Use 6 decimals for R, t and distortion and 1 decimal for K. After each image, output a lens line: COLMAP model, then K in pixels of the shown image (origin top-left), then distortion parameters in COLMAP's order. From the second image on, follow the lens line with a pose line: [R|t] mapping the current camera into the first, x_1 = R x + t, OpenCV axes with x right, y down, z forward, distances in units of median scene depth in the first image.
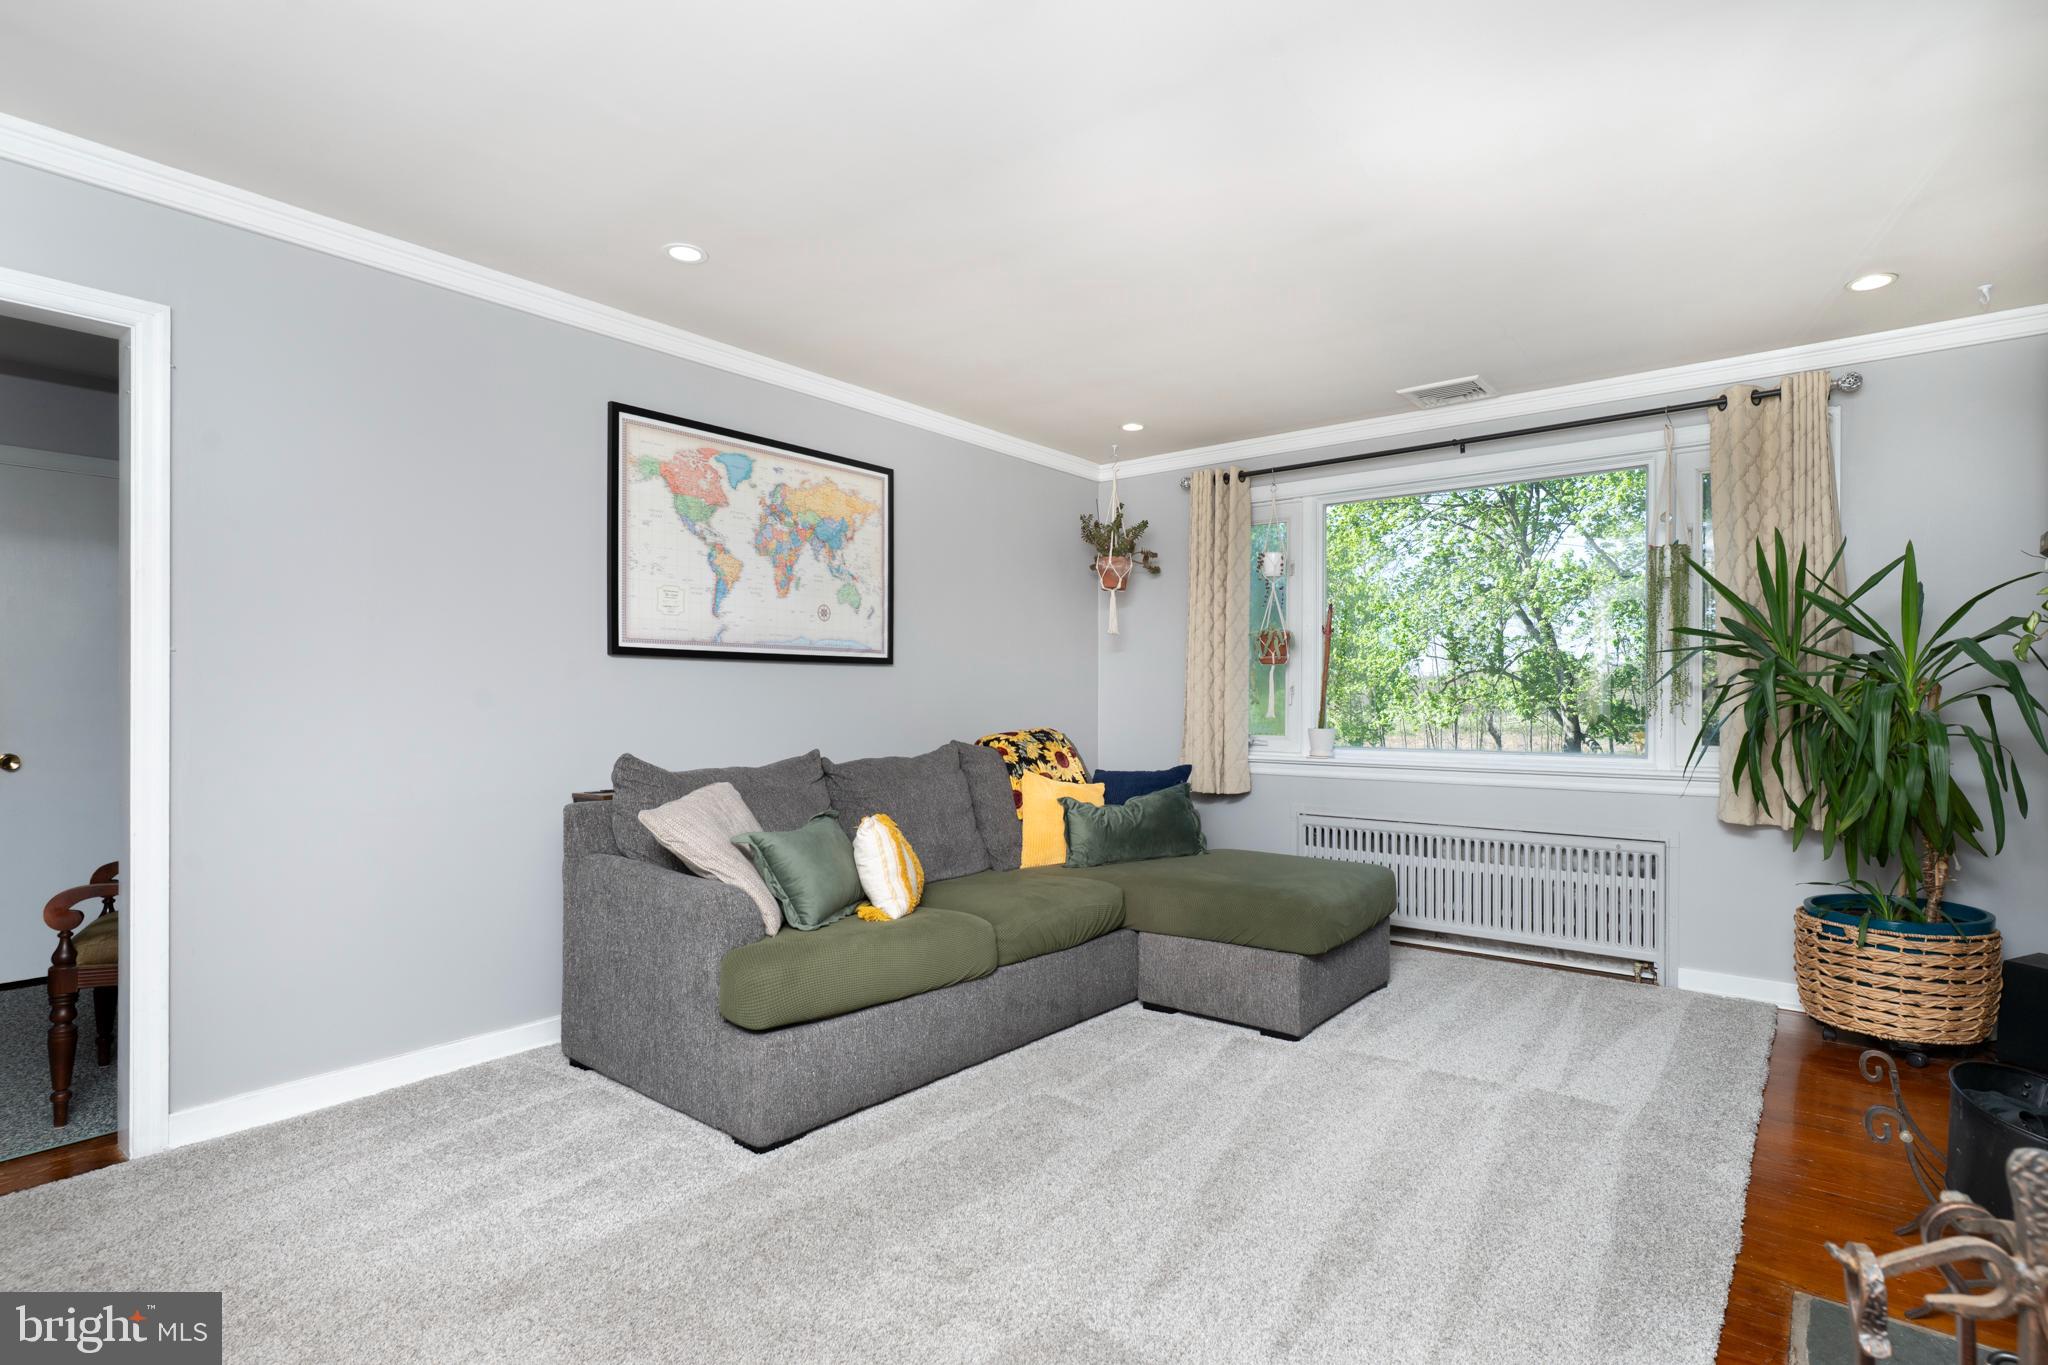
lens RADIAL K [[1005.8, 0, 1020.5], [0, 1005.8, 695.6], [0, 0, 1]] dist [-0.008428, 0.004243]
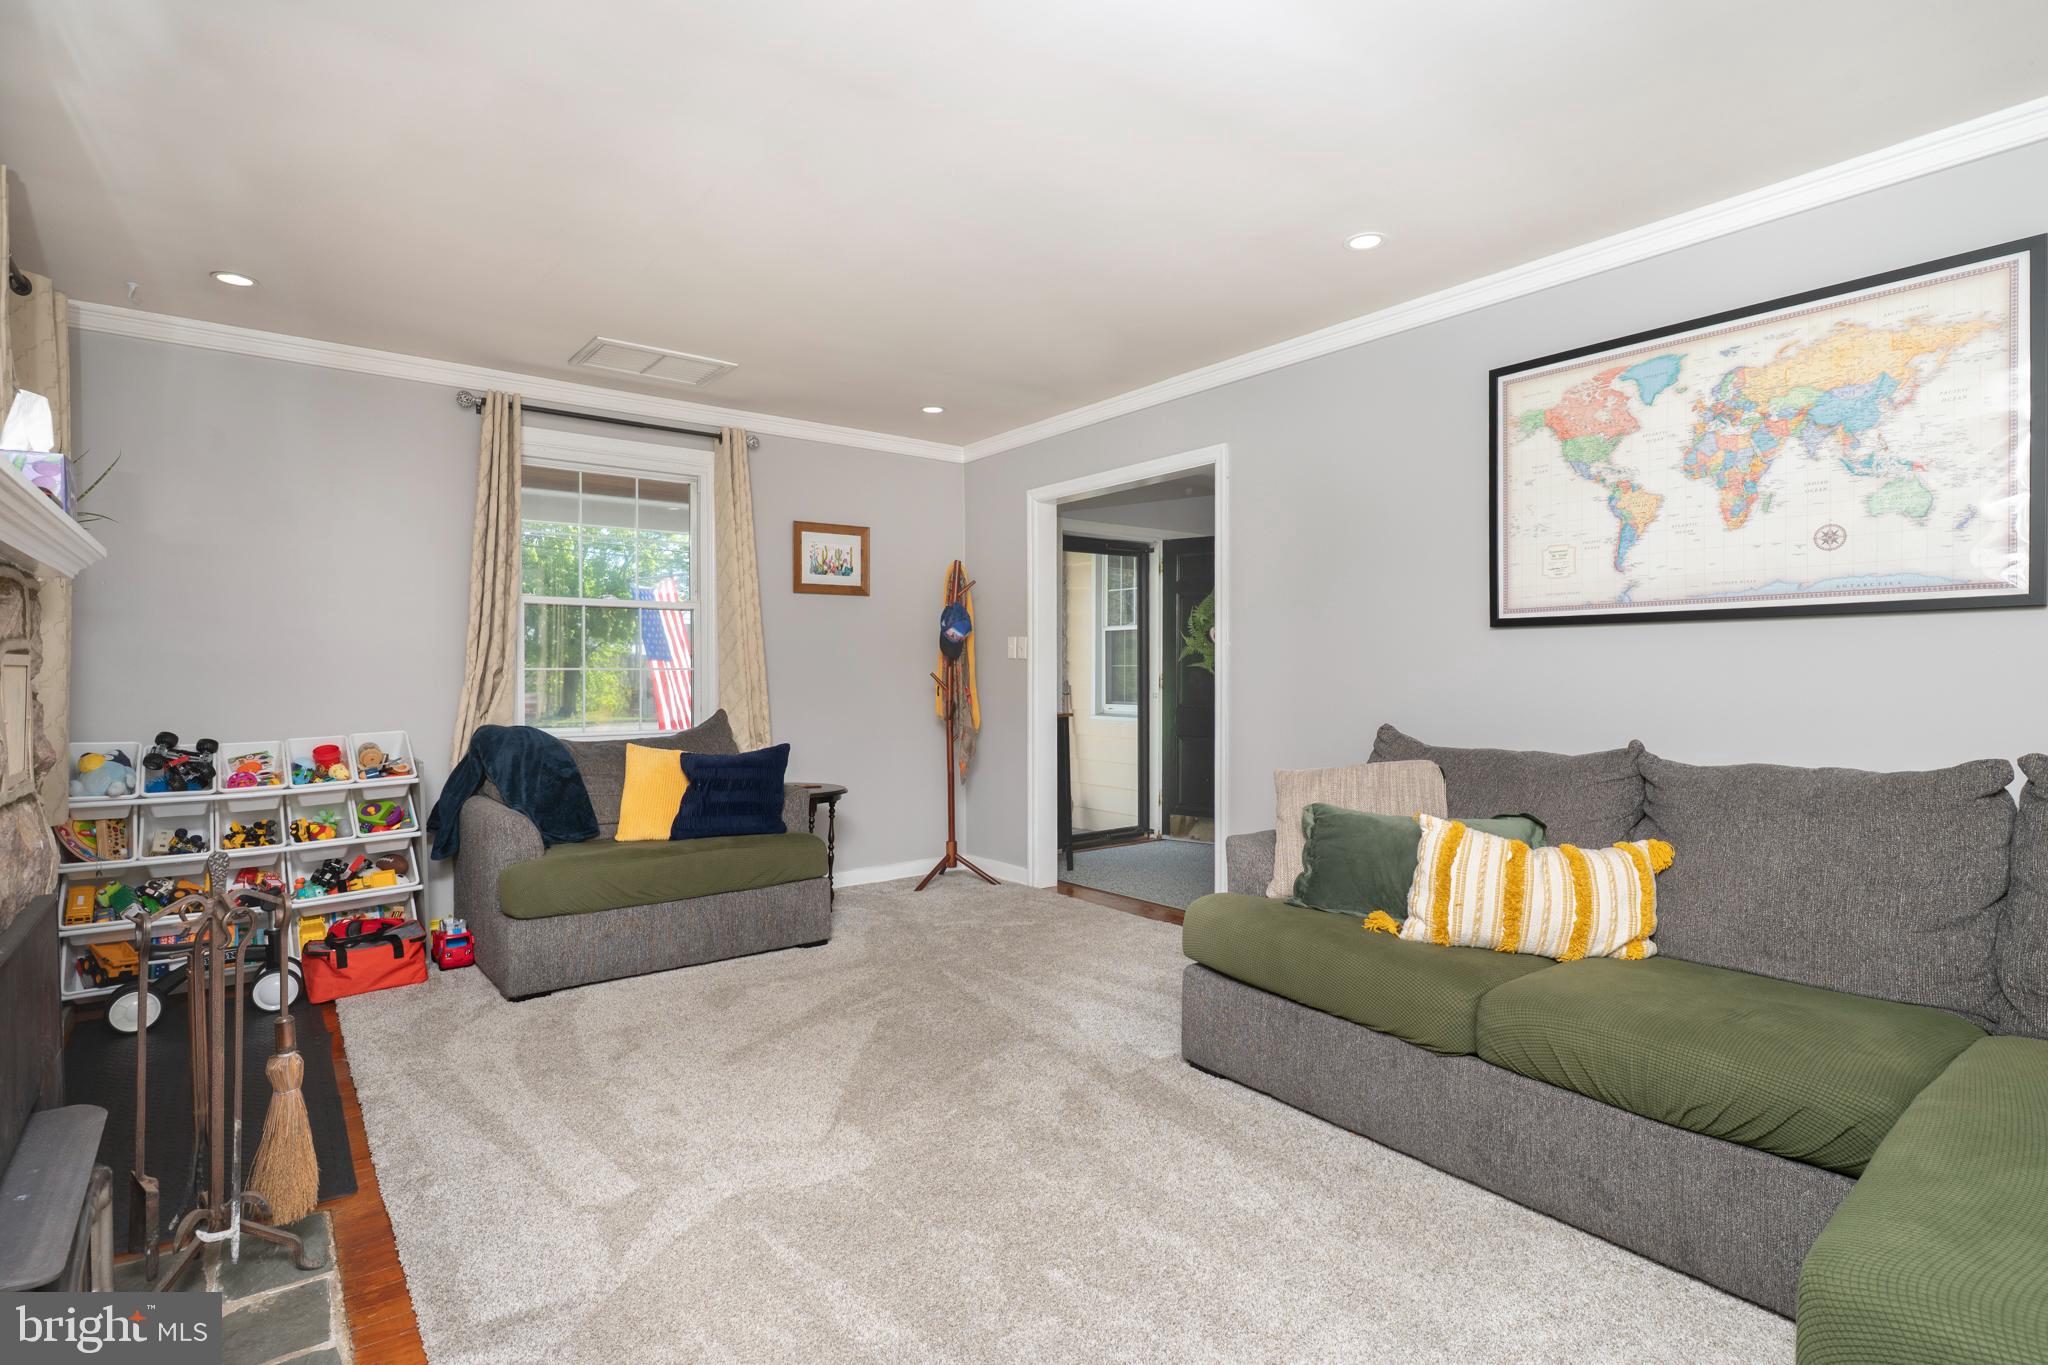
lens RADIAL K [[1005.8, 0, 1019.2], [0, 1005.8, 674.5], [0, 0, 1]] dist [-0.008428, 0.004243]
pose [[-0.236510, 0.000090, -0.971629, 0.600949], [0.002903, 0.999996, -0.000614, 0.004173], [0.971625, -0.002966, -0.236509, 0.713705]]
